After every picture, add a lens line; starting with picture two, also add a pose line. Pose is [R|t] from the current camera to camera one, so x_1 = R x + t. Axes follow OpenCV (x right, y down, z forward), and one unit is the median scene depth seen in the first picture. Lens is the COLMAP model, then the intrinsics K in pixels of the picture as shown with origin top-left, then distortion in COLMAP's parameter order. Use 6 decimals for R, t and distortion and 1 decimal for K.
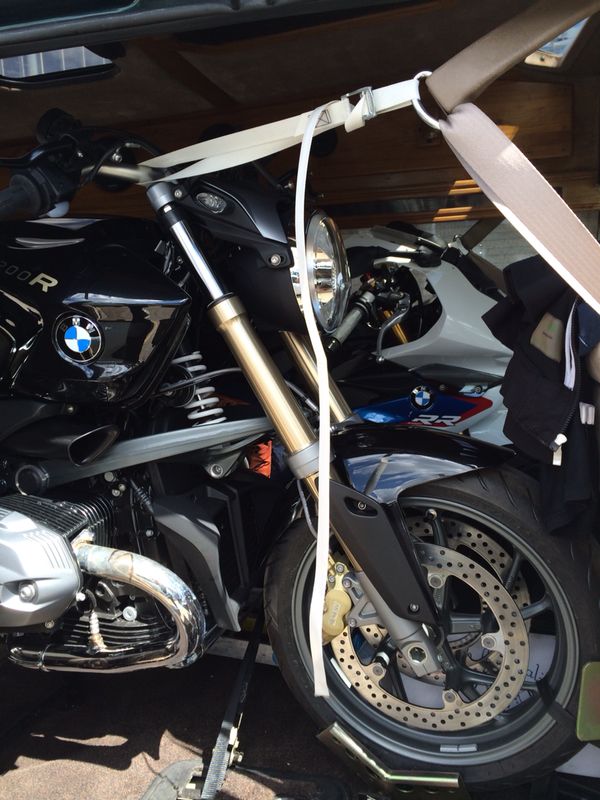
lens RADIAL K [[675.0, 0, 300.0], [0, 675.0, 400.0], [0, 0, 1]] dist [0.076038, -0.113349]
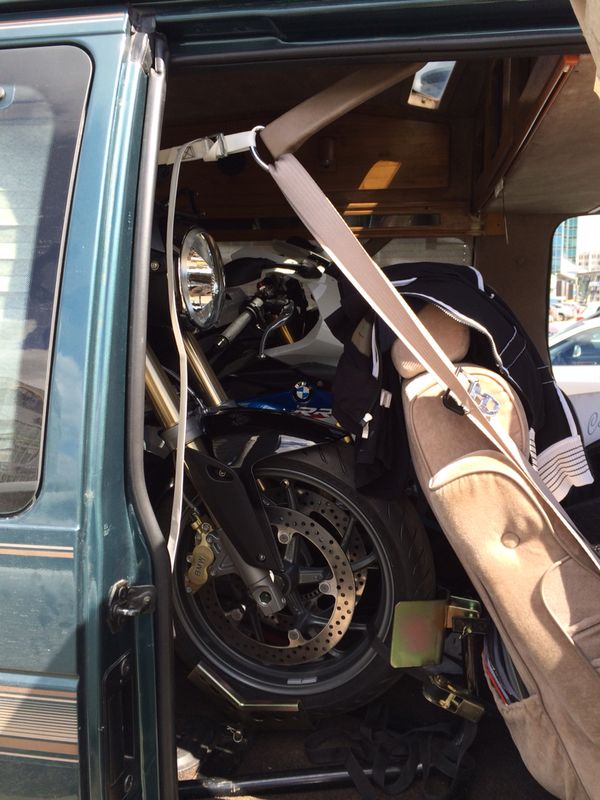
lens RADIAL K [[675.0, 0, 300.0], [0, 675.0, 400.0], [0, 0, 1]] dist [0.076038, -0.113349]
pose [[0.996127, 0.029729, 0.082745, 0.098104], [-0.028843, 0.999513, -0.011876, 0.028613], [-0.083058, 0.009443, 0.996500, -0.164663]]
